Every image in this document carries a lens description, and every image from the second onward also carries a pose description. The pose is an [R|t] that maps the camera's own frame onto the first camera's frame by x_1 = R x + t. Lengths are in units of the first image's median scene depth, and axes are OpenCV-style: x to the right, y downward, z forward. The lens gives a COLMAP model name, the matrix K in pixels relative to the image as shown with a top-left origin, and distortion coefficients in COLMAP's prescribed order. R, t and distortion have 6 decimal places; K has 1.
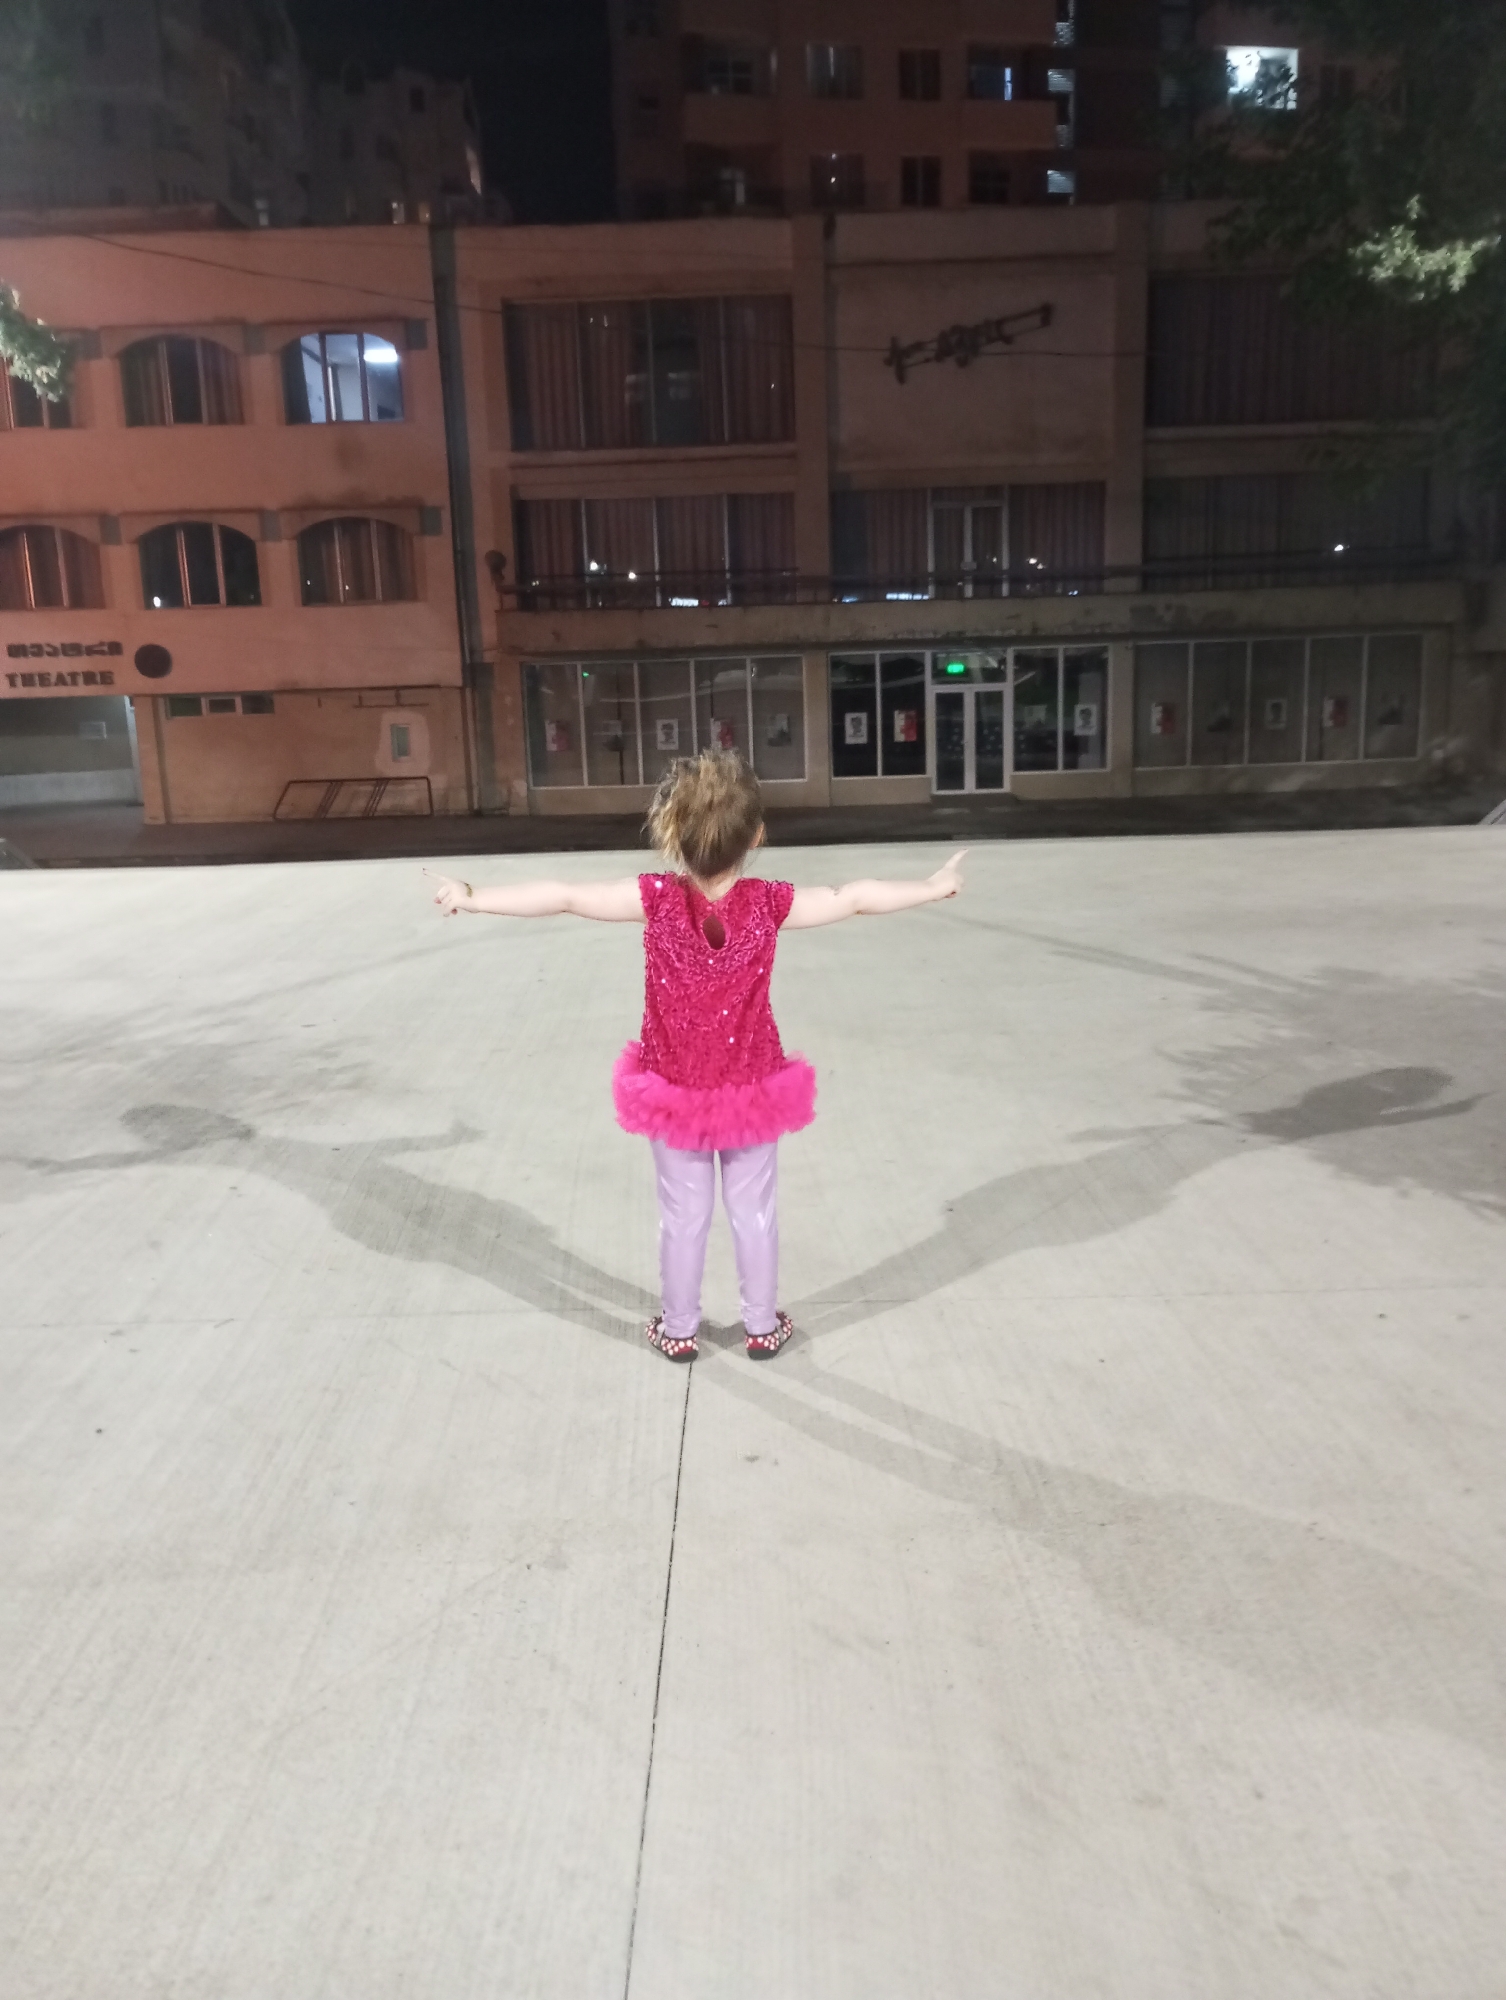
lens RADIAL K [[1633.8, 0, 745.5], [0, 1633.8, 1024.5], [0, 0, 1]] dist [0.054110, -0.086948]
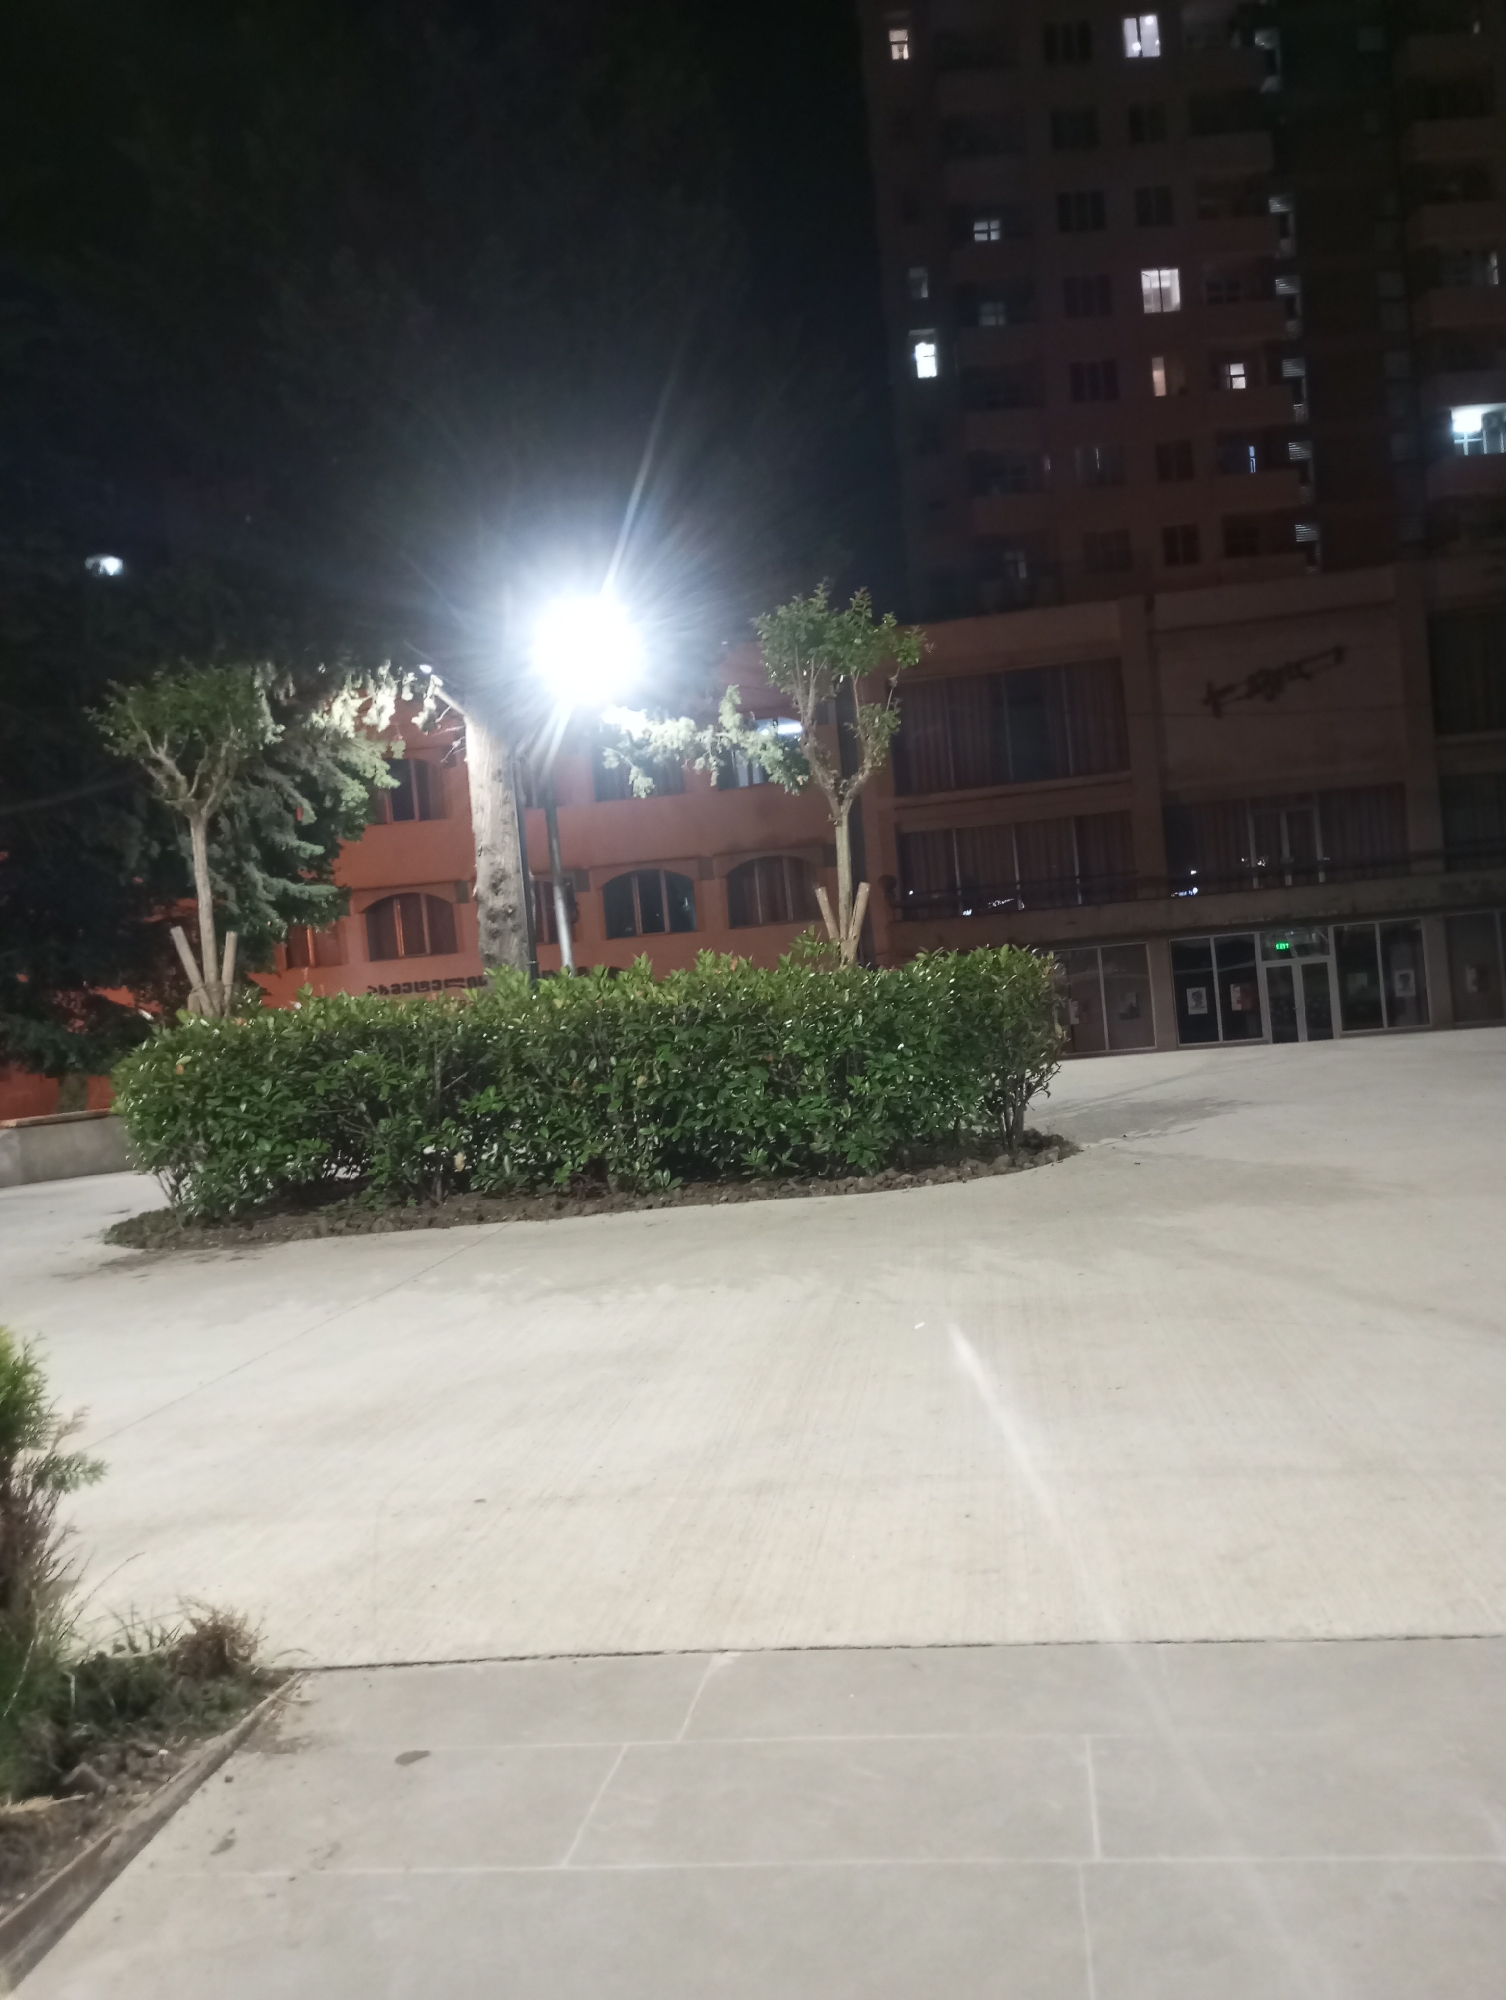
lens RADIAL K [[1633.8, 0, 745.5], [0, 1633.8, 1024.5], [0, 0, 1]] dist [0.054110, -0.086948]
pose [[0.988179, -0.053429, -0.143691, -0.082549], [0.025112, 0.981056, -0.192088, 0.049653], [0.151232, 0.186209, 0.970801, -0.168845]]
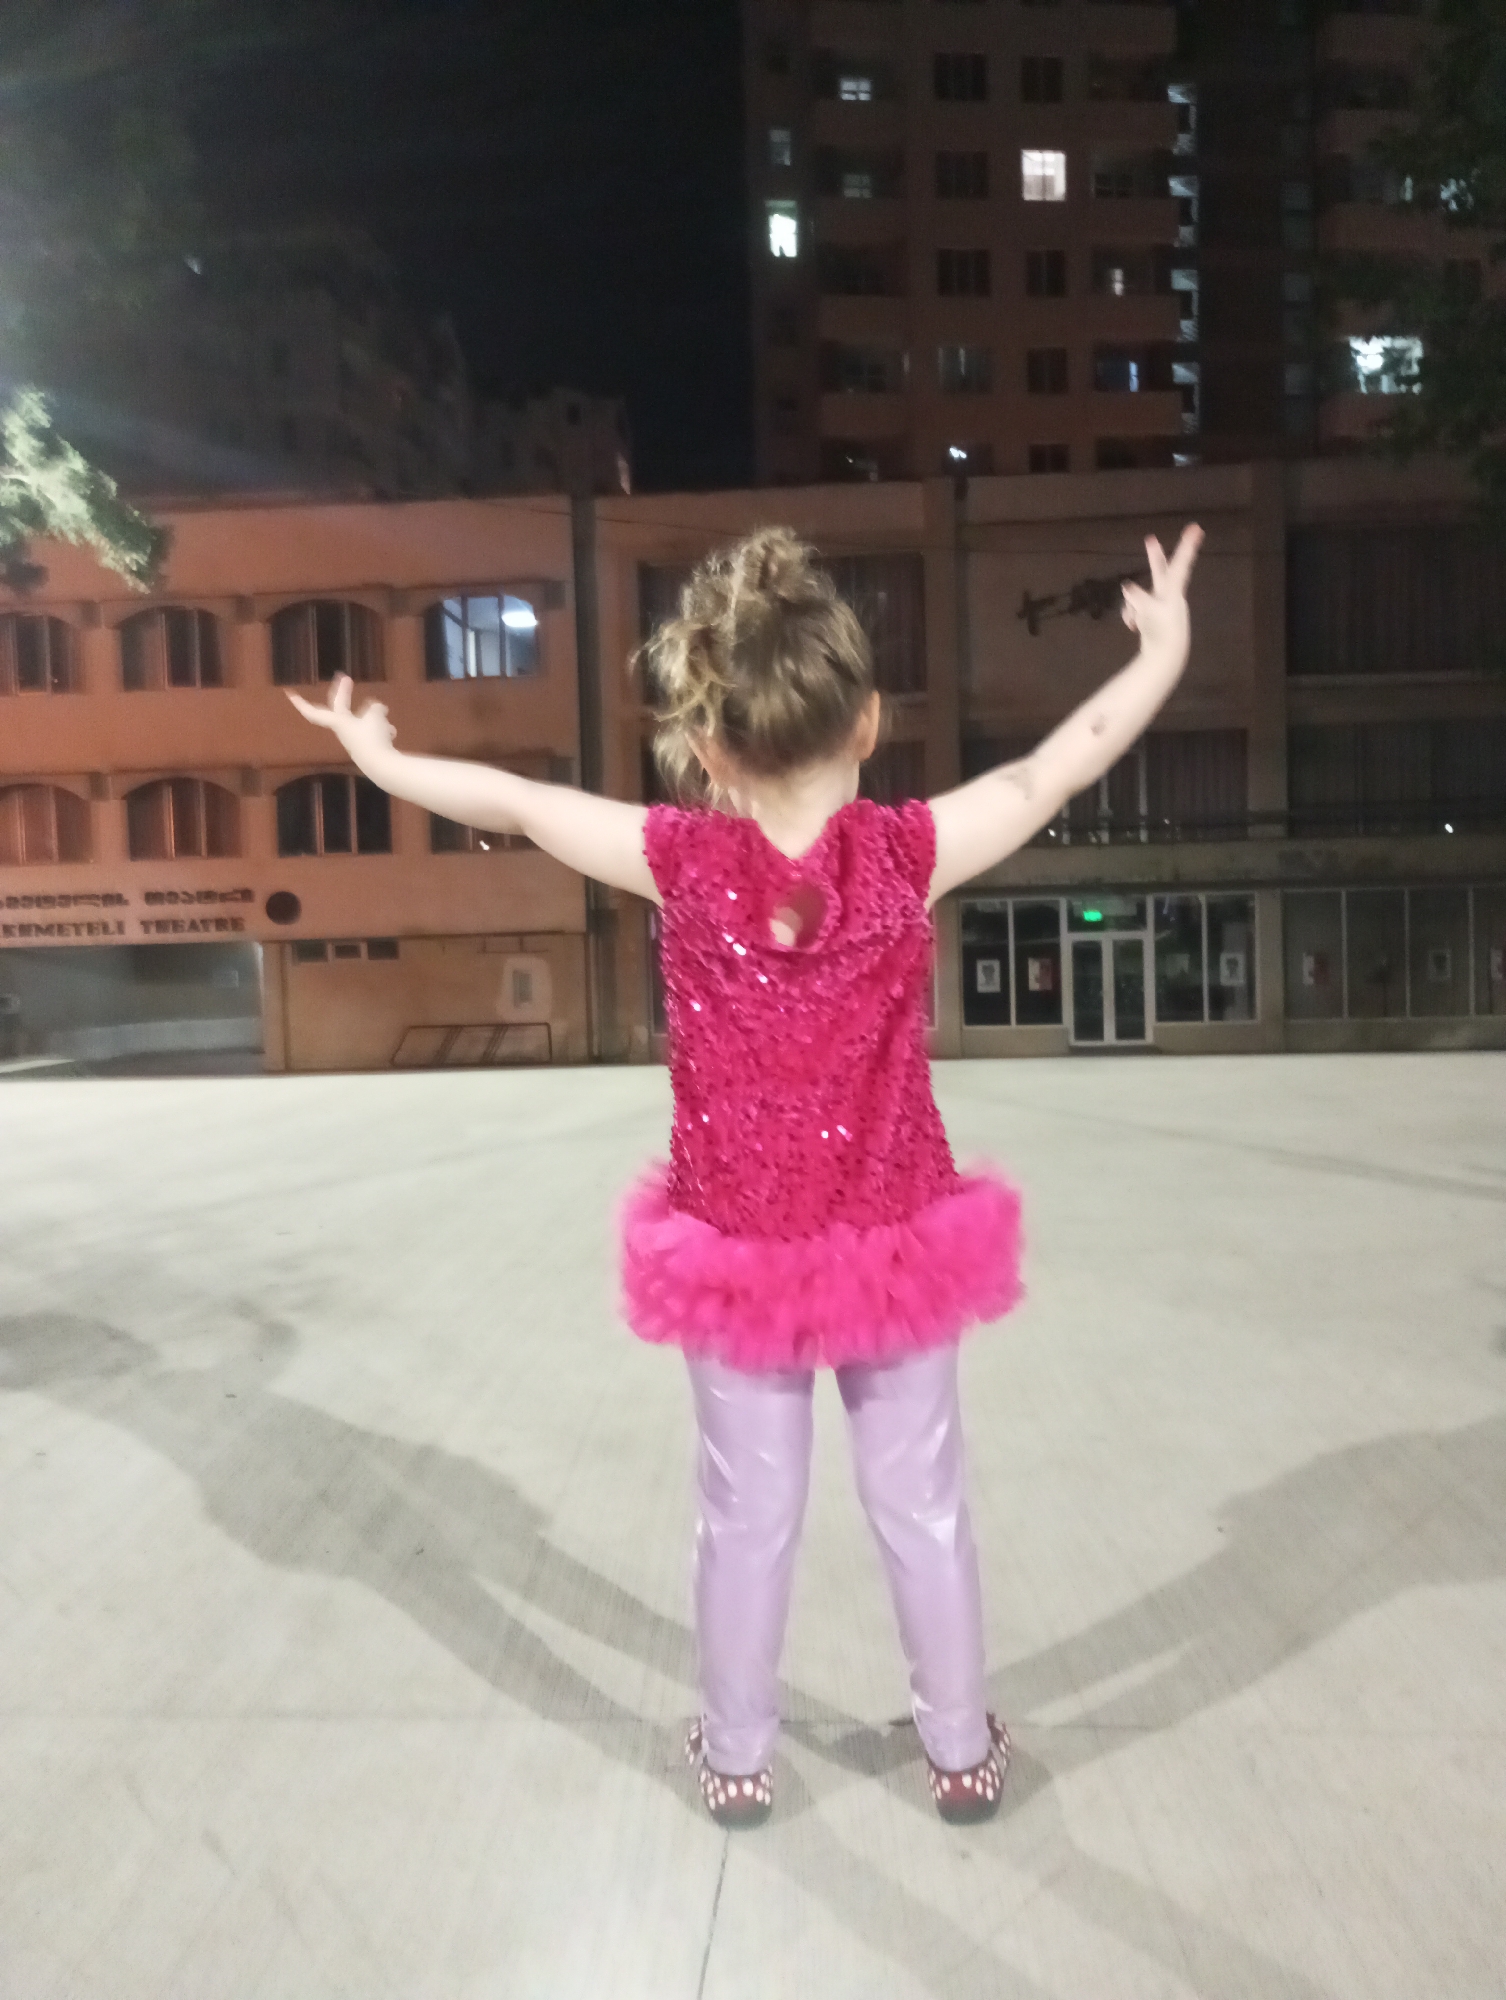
lens RADIAL K [[1633.8, 0, 745.5], [0, 1633.8, 1024.5], [0, 0, 1]] dist [0.054110, -0.086948]
pose [[0.996893, 0.008847, -0.078271, 0.000705], [-0.021330, 0.986867, -0.160121, 0.004280], [0.075827, 0.161293, 0.983989, 0.047688]]
